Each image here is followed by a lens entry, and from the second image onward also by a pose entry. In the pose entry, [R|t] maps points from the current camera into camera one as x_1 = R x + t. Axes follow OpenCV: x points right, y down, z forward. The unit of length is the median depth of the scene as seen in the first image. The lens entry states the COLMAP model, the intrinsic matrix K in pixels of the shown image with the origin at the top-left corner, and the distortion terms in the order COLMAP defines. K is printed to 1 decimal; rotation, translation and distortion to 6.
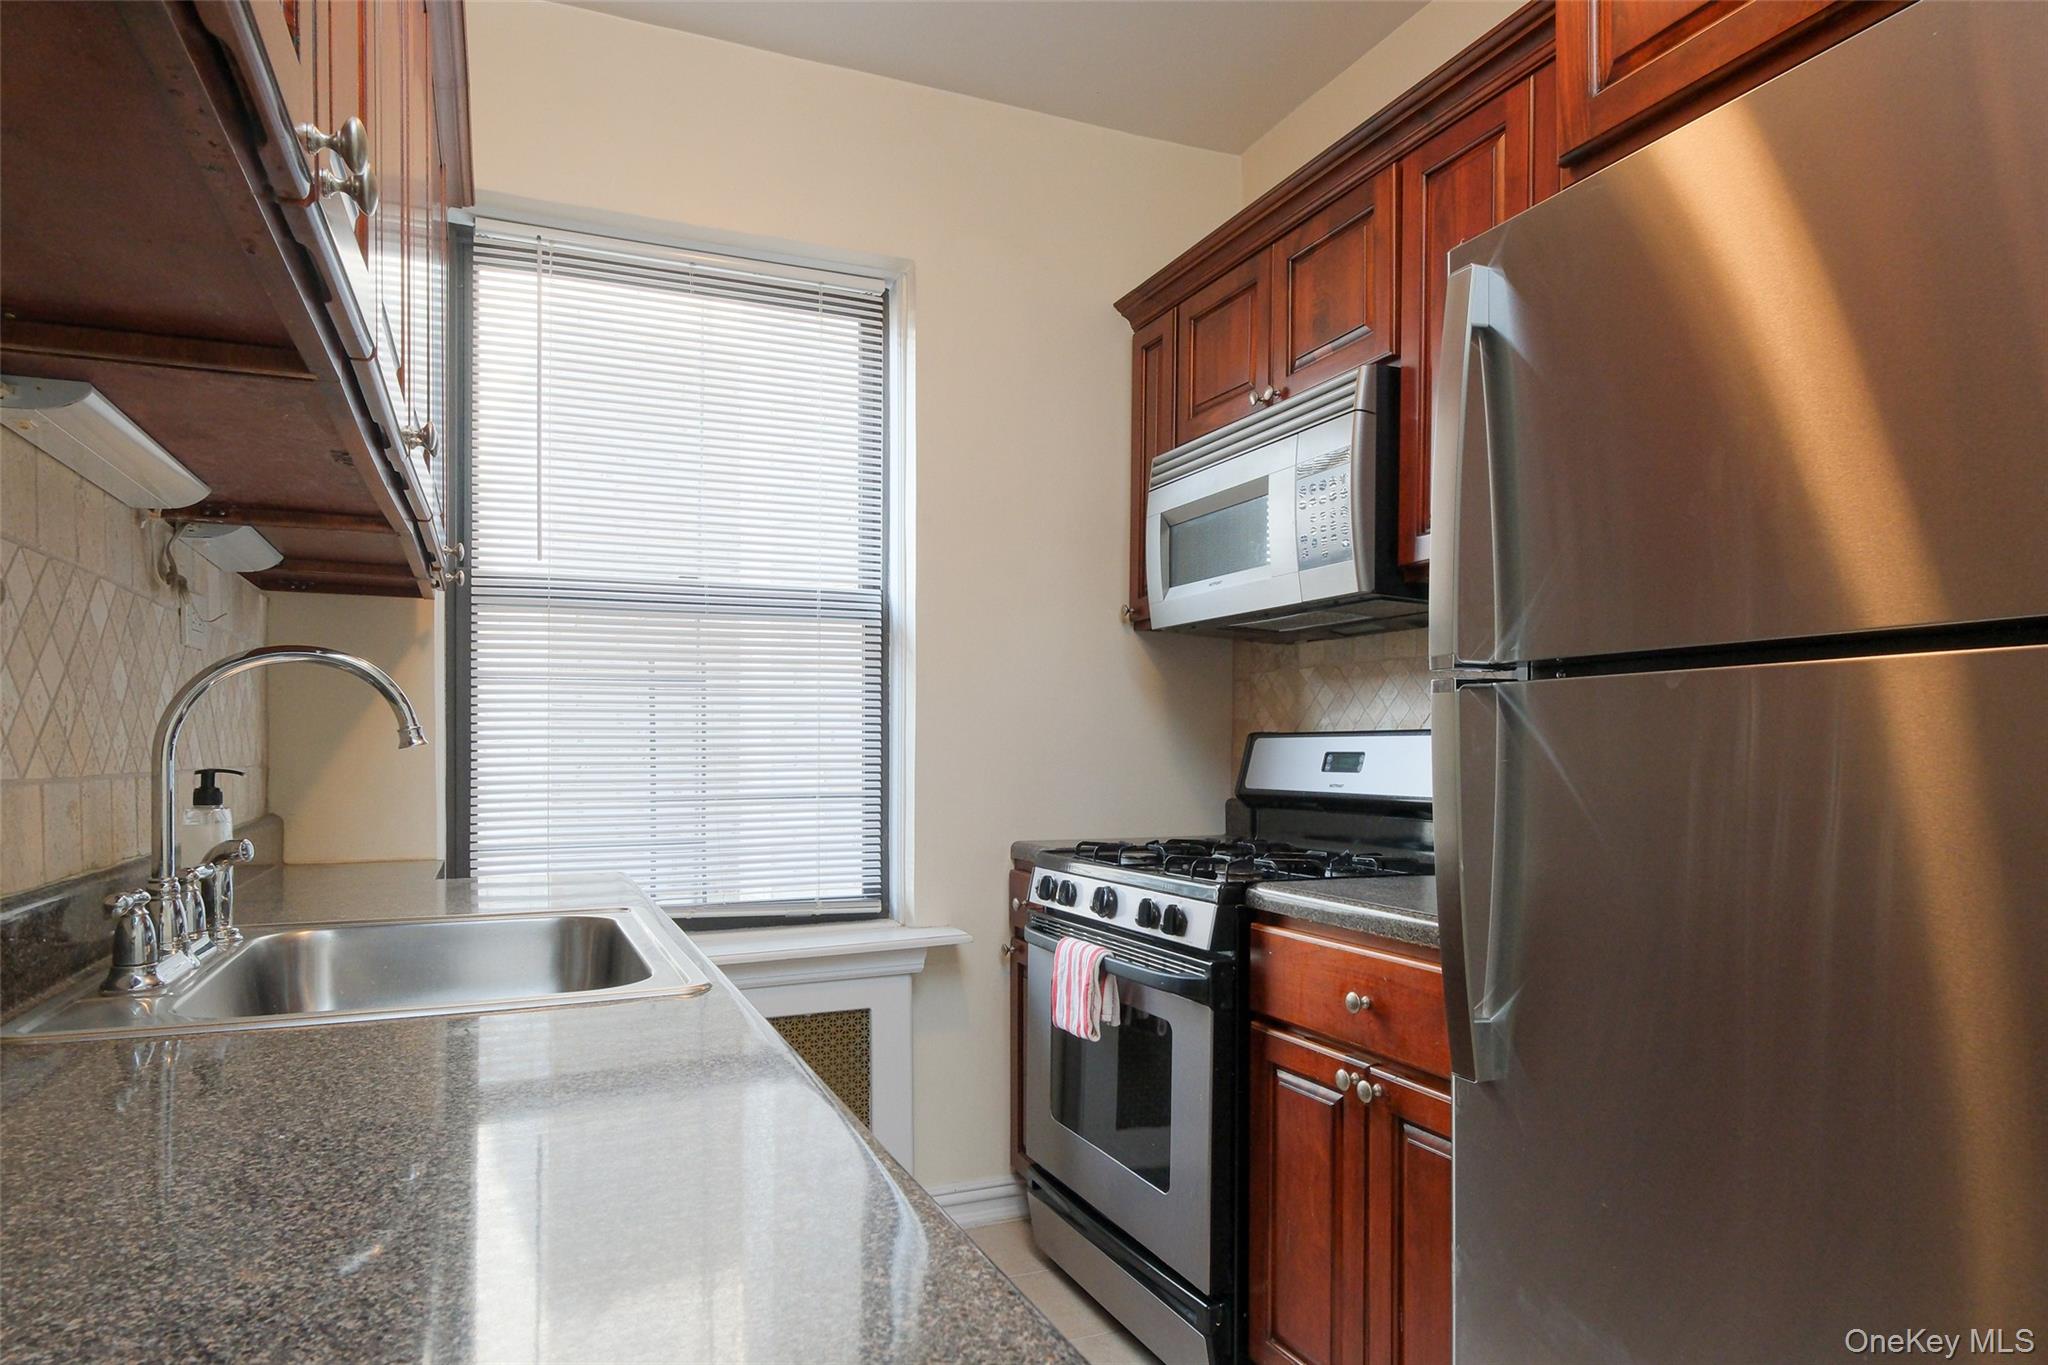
lens RADIAL K [[1204.2, 0, 1019.0], [0, 1204.2, 754.6], [0, 0, 1]] dist [-0.001284, -0.000171]
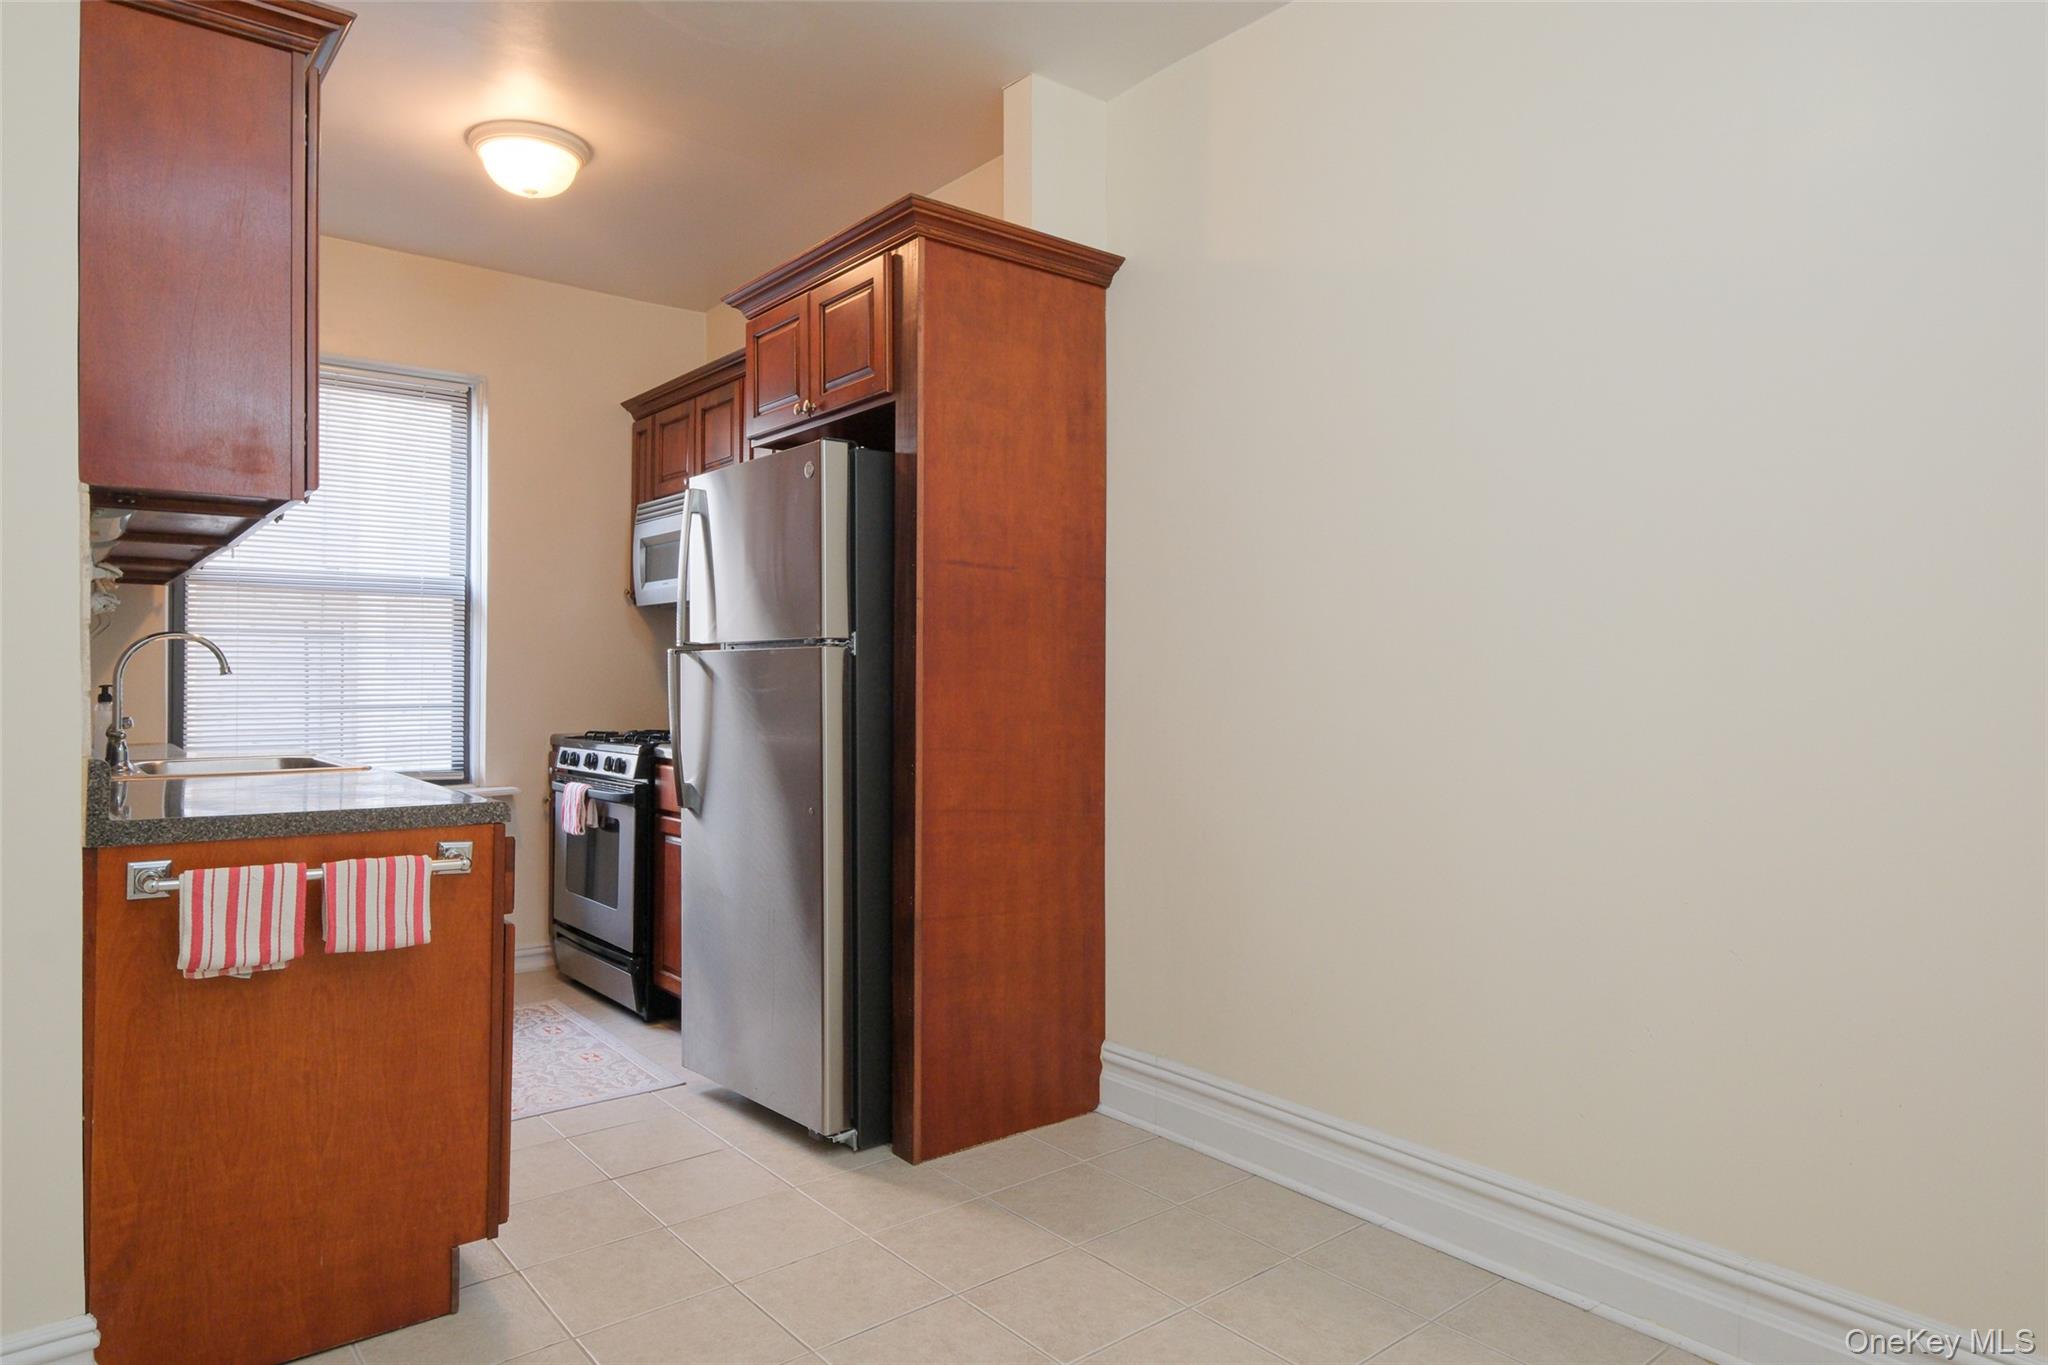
lens RADIAL K [[1191.7, 0, 976.6], [0, 1191.7, 670.4], [0, 0, 1]] dist [0.001408, 0.001465]
pose [[0.965340, 0.003096, 0.260976, 0.144069], [-0.000274, 0.999941, -0.010848, 0.004370], [-0.260995, 0.010401, 0.965284, -0.788929]]
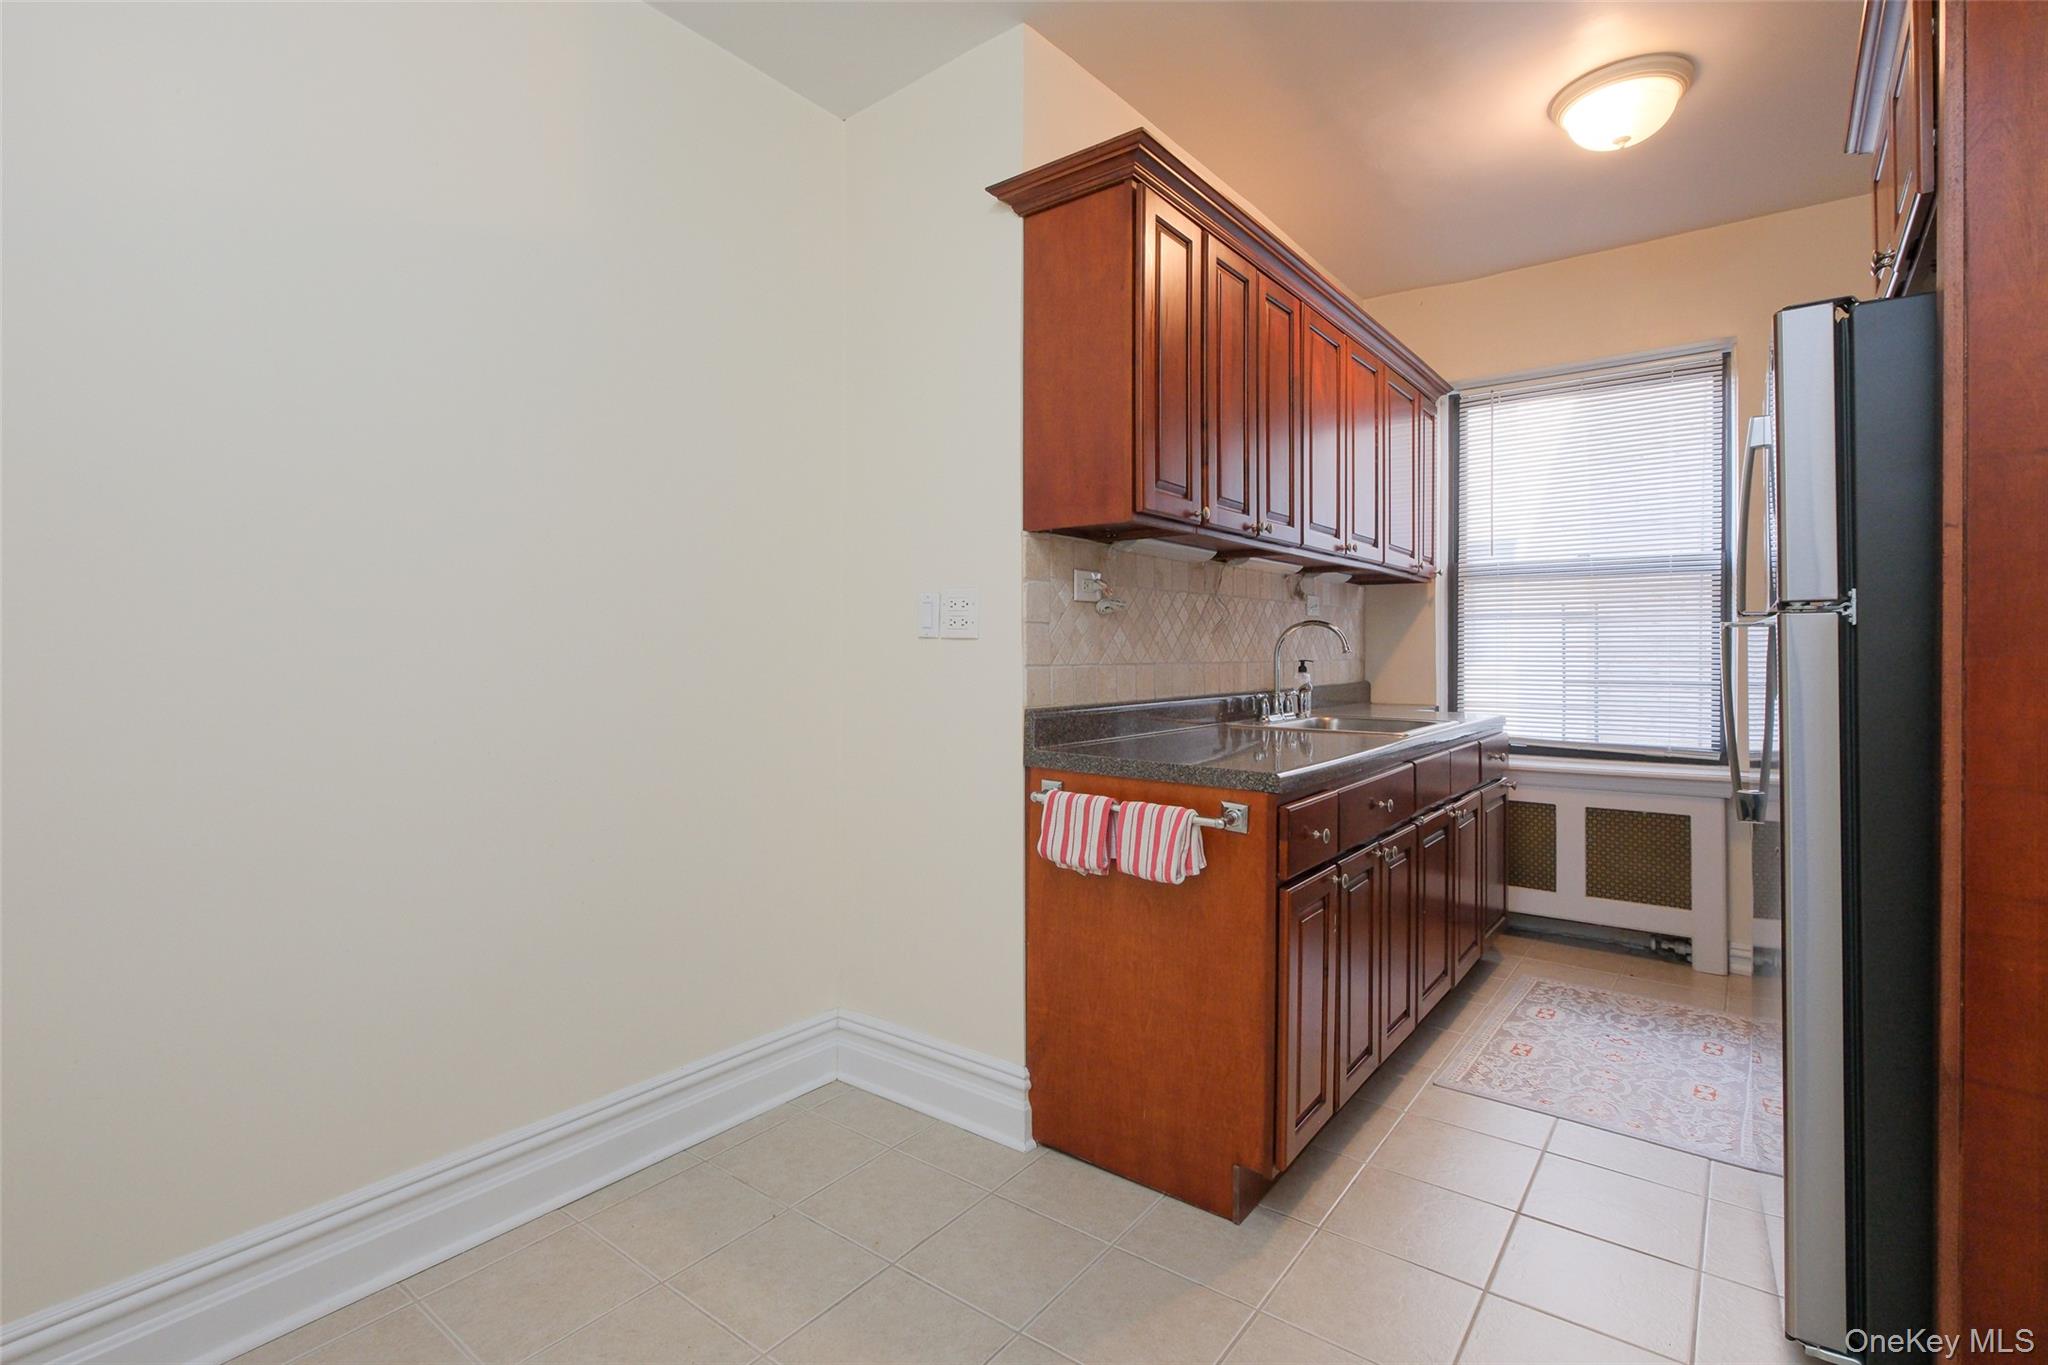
lens RADIAL K [[947.2, 0, 1017.8], [0, 947.2, 633.3], [0, 0, 1]] dist [-0.018196, -0.000040]
pose [[0.481002, -0.013704, -0.876612, 0.568351], [-0.006476, 0.999795, -0.019183, -0.002389], [0.876695, 0.014904, 0.480815, -0.405842]]
